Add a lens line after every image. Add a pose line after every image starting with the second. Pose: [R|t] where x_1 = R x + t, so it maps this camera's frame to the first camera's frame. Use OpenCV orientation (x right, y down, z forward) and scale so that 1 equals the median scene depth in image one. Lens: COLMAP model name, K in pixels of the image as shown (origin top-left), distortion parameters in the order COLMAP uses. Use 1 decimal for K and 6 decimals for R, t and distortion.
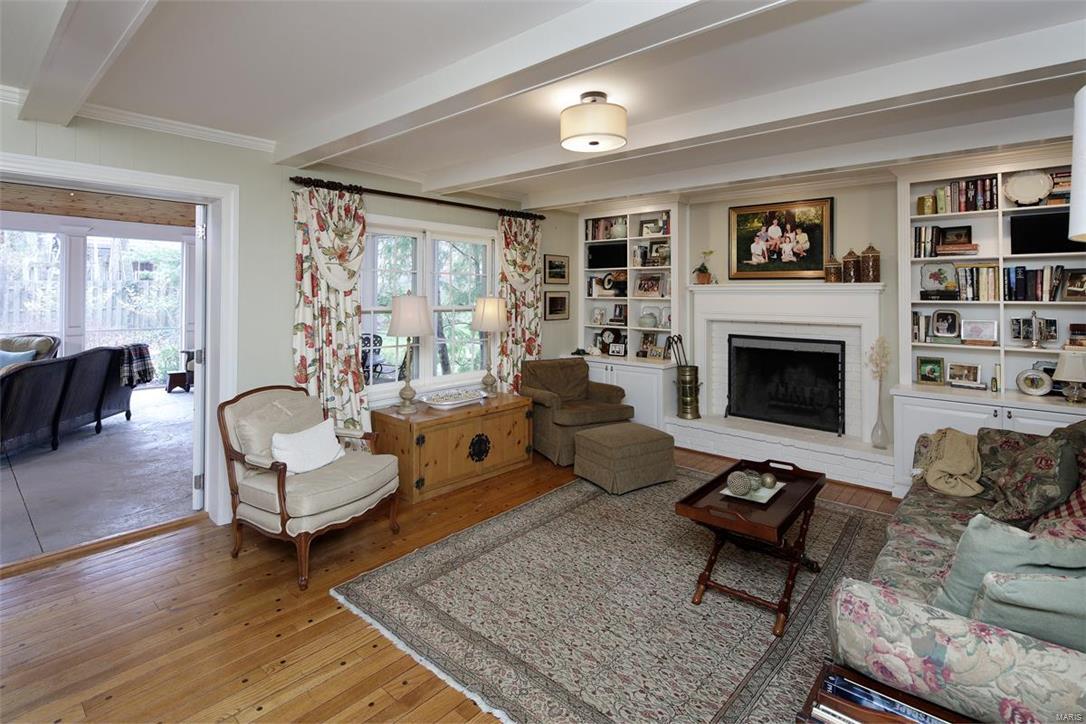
lens RADIAL K [[527.5, 0, 536.1], [0, 527.5, 291.2], [0, 0, 1]] dist [0.003140, -0.001848]
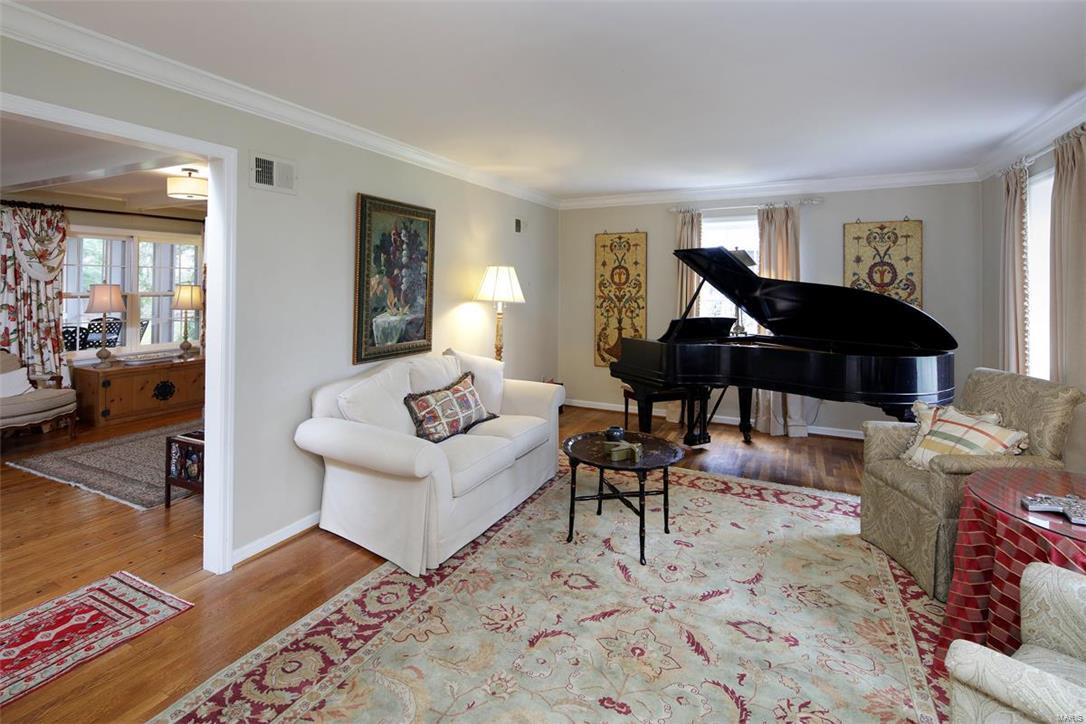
lens RADIAL K [[527.5, 0, 532.3], [0, 527.5, 279.9], [0, 0, 1]] dist [0.003140, -0.001848]
pose [[0.965488, 0.000841, 0.260445, 0.530452], [-0.000846, 1.000000, -0.000094, -0.004652], [-0.260445, -0.000130, 0.965489, -0.705569]]
